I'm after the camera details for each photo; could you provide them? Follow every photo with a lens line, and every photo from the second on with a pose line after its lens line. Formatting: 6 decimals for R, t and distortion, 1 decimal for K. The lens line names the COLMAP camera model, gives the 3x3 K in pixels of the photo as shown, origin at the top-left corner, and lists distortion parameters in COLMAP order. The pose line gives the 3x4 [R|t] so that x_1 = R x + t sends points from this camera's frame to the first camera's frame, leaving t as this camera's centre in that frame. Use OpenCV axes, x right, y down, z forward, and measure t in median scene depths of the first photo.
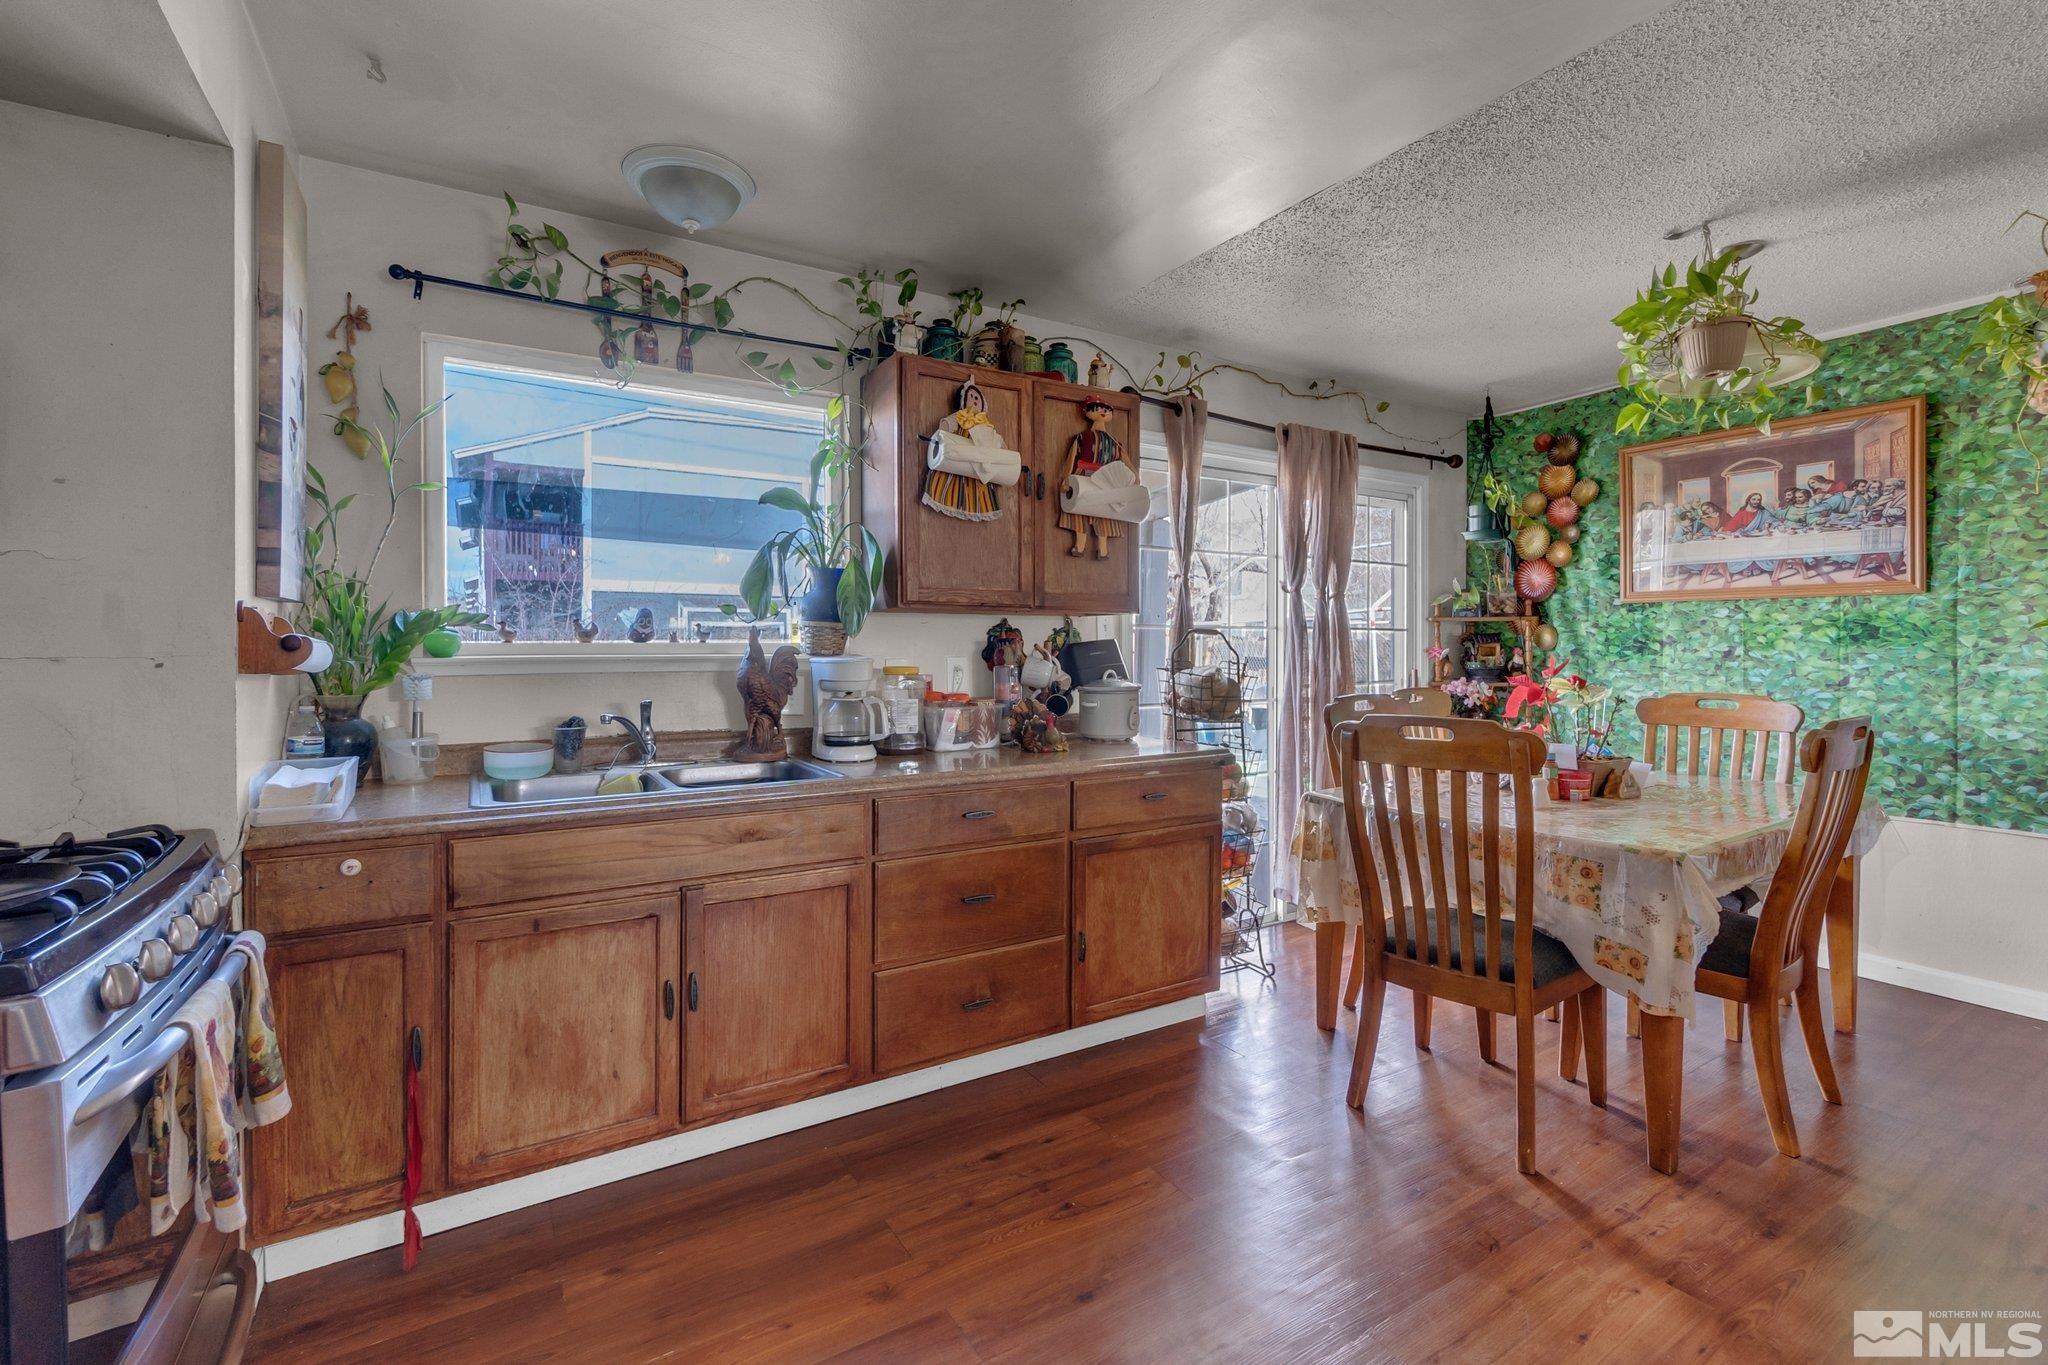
lens RADIAL K [[890.4, 0, 1024.4], [0, 890.4, 670.0], [0, 0, 1]] dist [-0.001129, 0.001293]
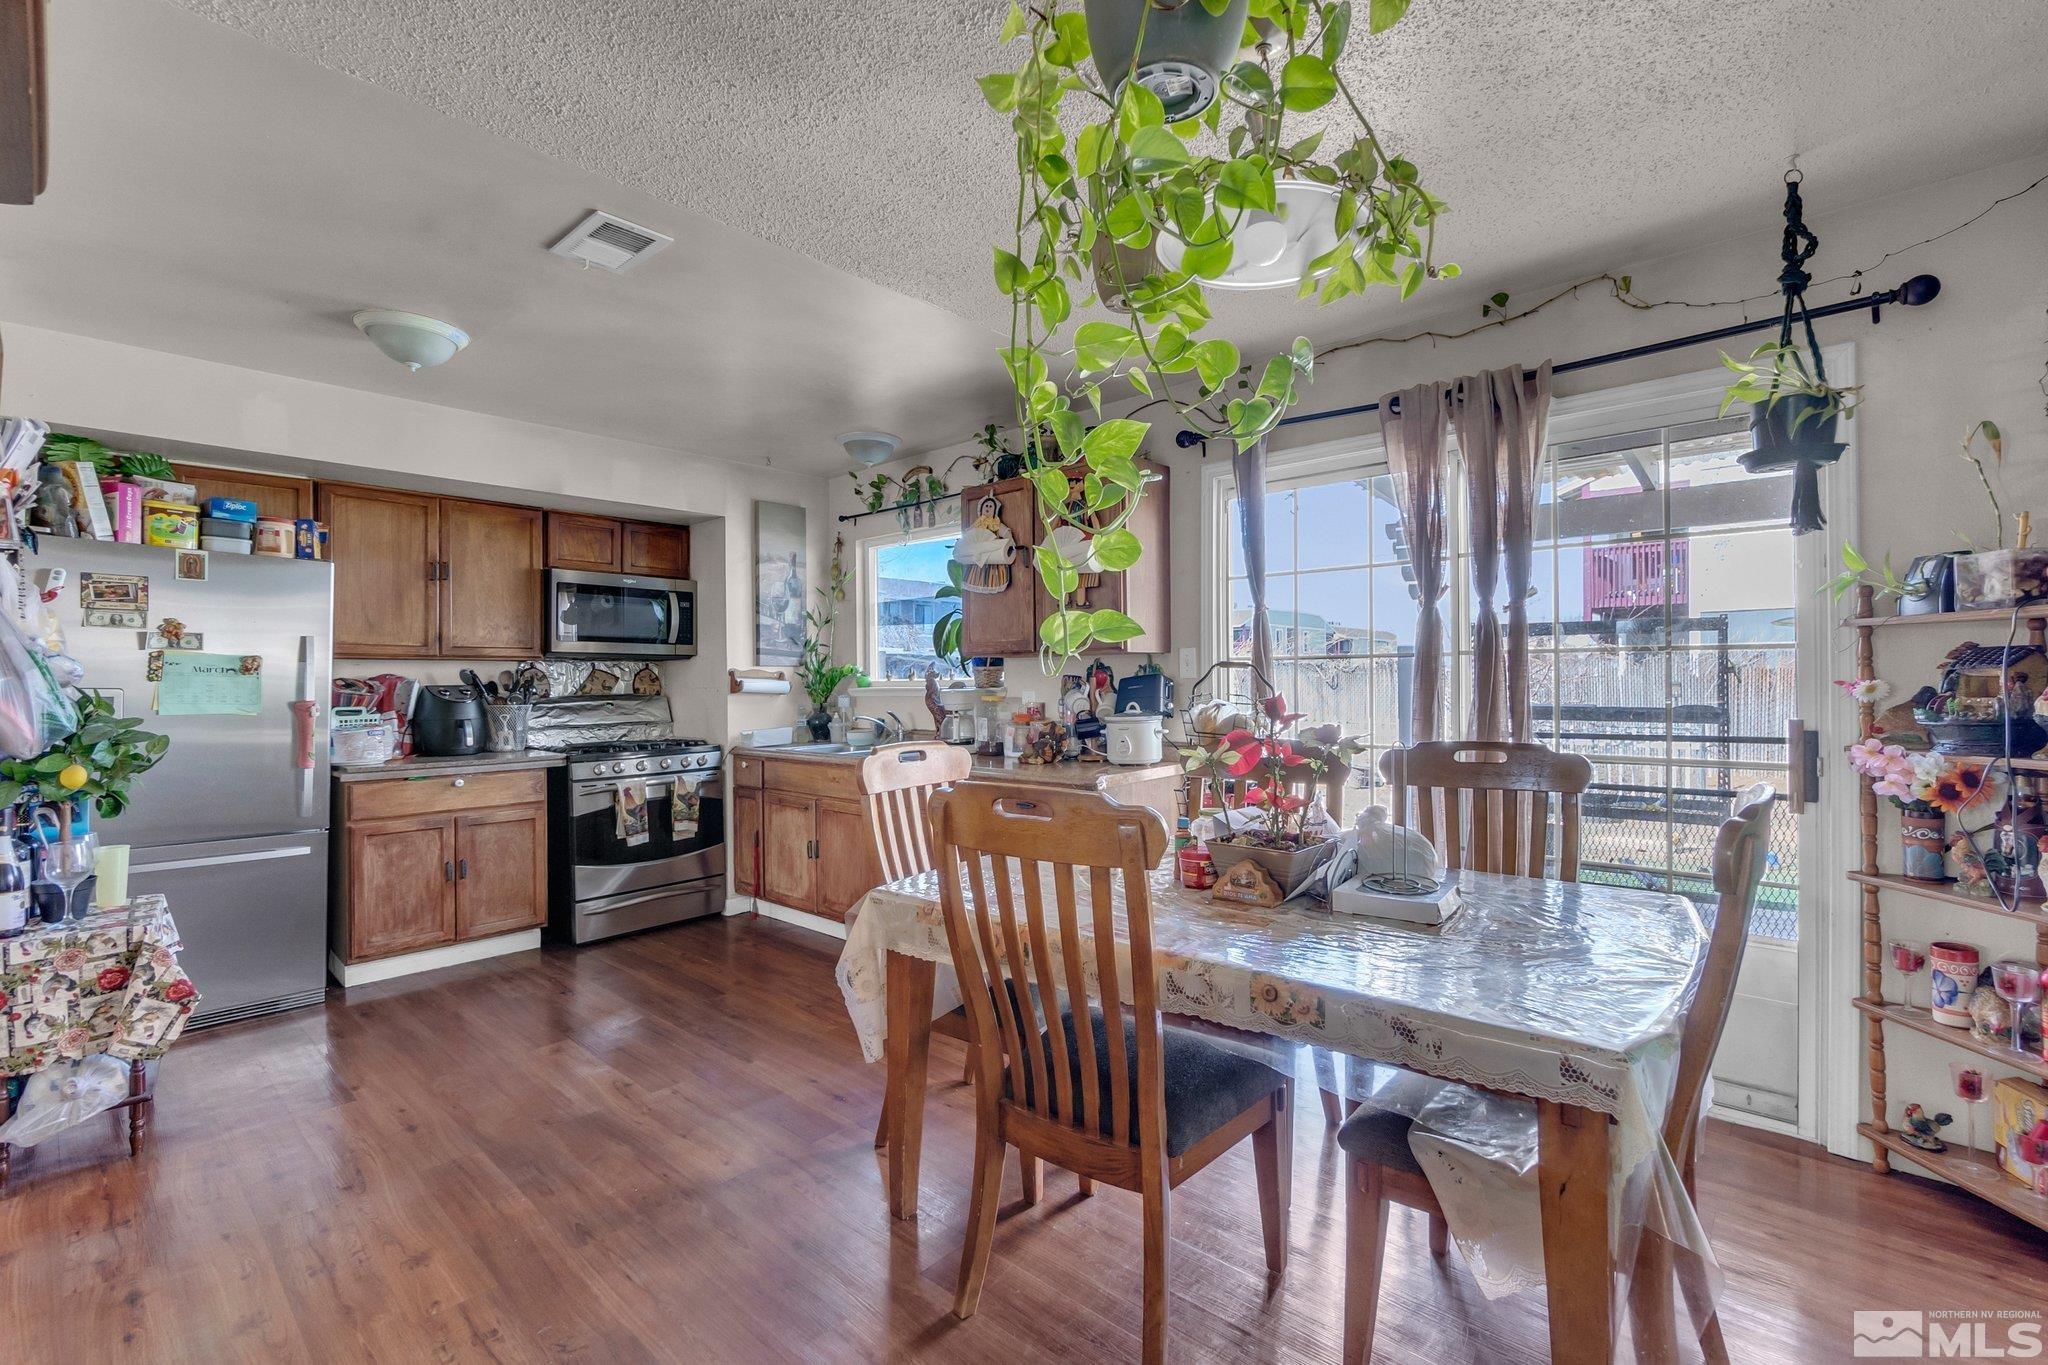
lens RADIAL K [[902.1, 0, 1024.0], [0, 902.1, 682.5], [0, 0, 1]] dist [0.000078, 0.000314]
pose [[0.271671, 0.001469, -0.962389, 1.492902], [-0.016486, 0.999859, -0.003128, -0.024551], [0.962249, 0.016716, 0.271657, 0.745032]]
